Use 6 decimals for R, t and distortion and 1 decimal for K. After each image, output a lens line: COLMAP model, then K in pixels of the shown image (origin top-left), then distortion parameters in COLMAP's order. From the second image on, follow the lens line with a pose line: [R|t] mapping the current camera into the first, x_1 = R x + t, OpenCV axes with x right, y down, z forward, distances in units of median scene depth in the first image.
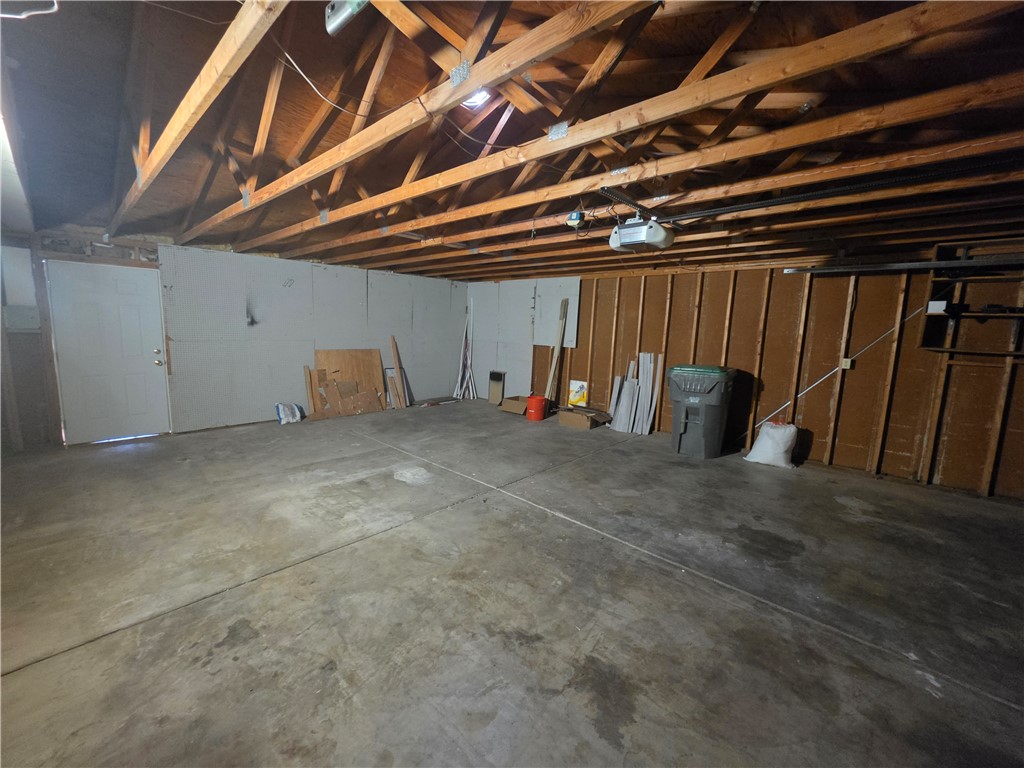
lens RADIAL K [[412.0, 0, 506.4], [0, 412.0, 383.0], [0, 0, 1]] dist [-0.006175, 0.001450]
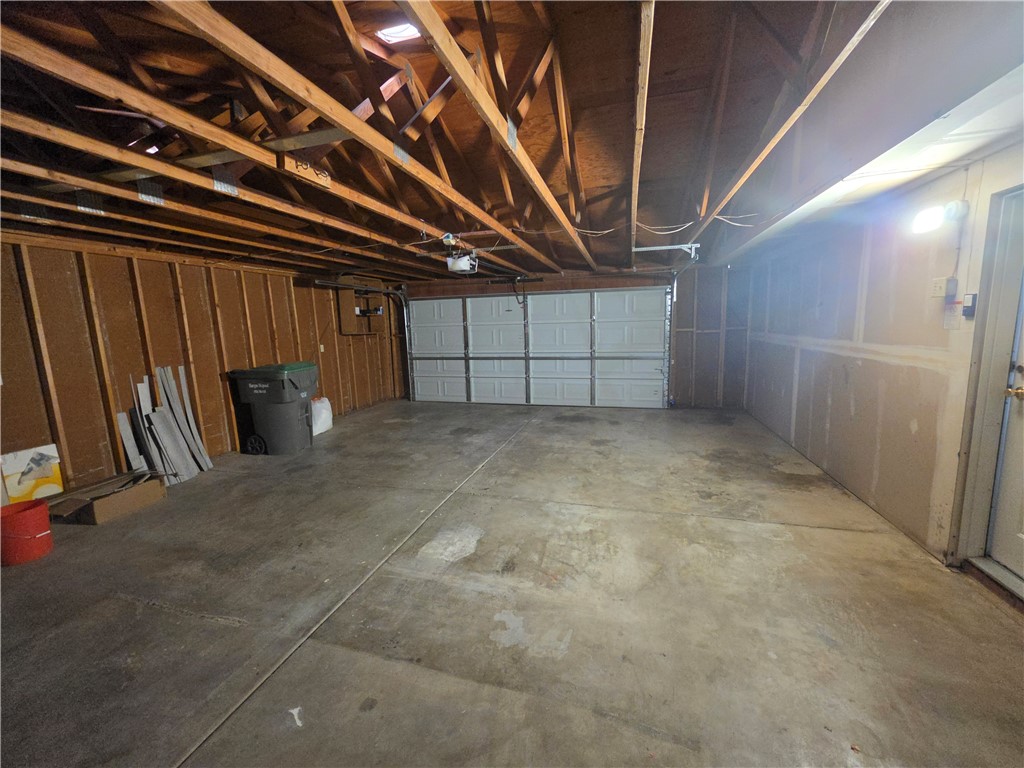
lens RADIAL K [[412.0, 0, 508.0], [0, 412.0, 384.9], [0, 0, 1]] dist [-0.006175, 0.001450]
pose [[-0.448072, -0.150980, 0.881156, -1.072508], [0.142586, 0.960950, 0.237158, -0.242075], [-0.882554, 0.231904, -0.409047, 1.443212]]
